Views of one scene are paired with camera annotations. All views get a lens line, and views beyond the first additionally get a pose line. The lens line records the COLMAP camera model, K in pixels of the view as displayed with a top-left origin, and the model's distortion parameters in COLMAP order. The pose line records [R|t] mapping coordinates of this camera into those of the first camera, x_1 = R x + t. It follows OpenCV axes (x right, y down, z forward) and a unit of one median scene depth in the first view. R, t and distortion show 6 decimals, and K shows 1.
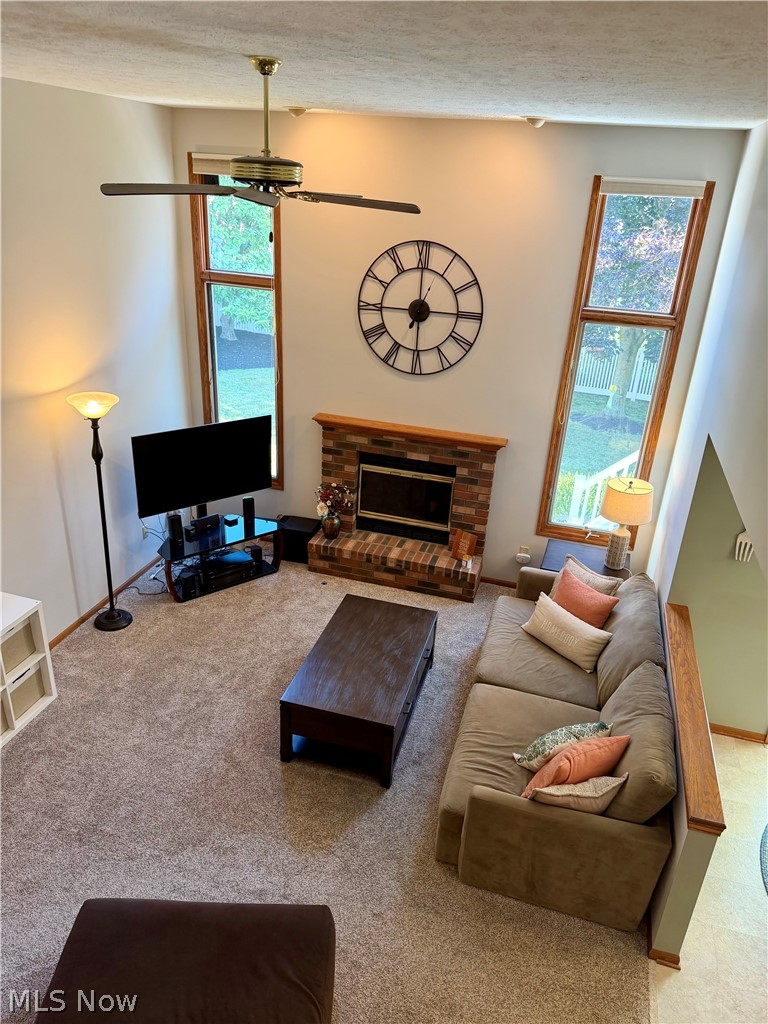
lens RADIAL K [[720.0, 0, 384.0], [0, 720.0, 510.6], [0, 0, 1]] dist [0.021919, -0.017242]
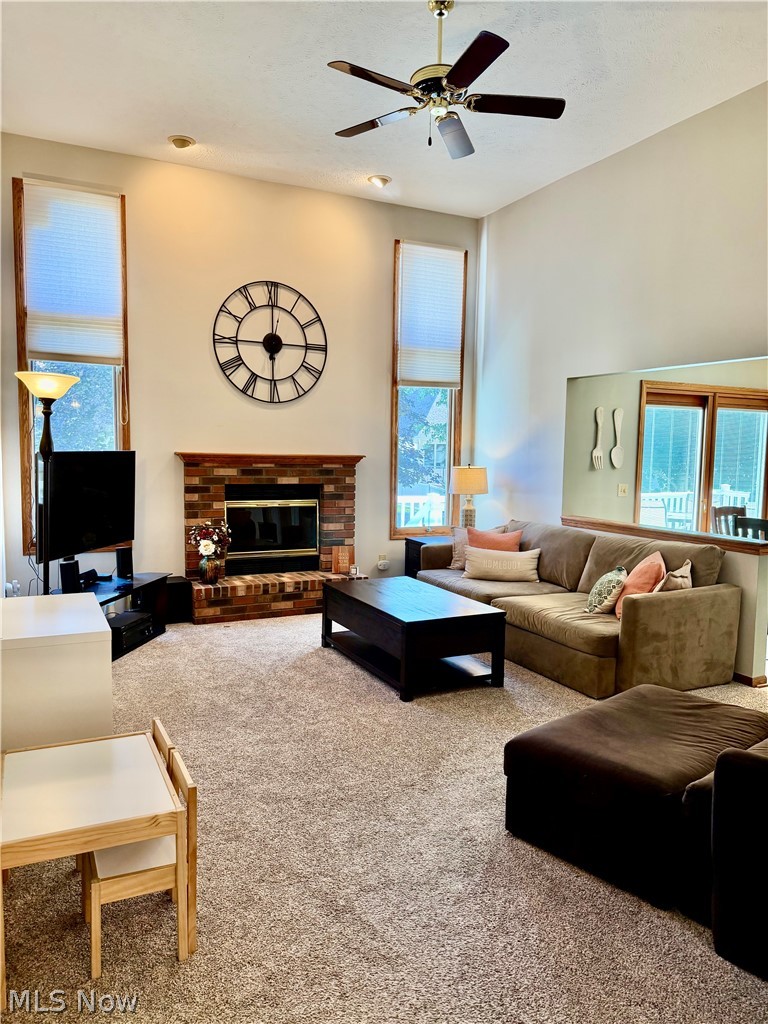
lens RADIAL K [[720.0, 0, 410.2], [0, 720.0, 503.5], [0, 0, 1]] dist [0.021919, -0.017242]
pose [[0.712561, -0.094600, 0.695203, -0.571967], [0.307736, 0.932610, -0.188515, 0.212881], [-0.630520, 0.348268, 0.693653, 0.195177]]
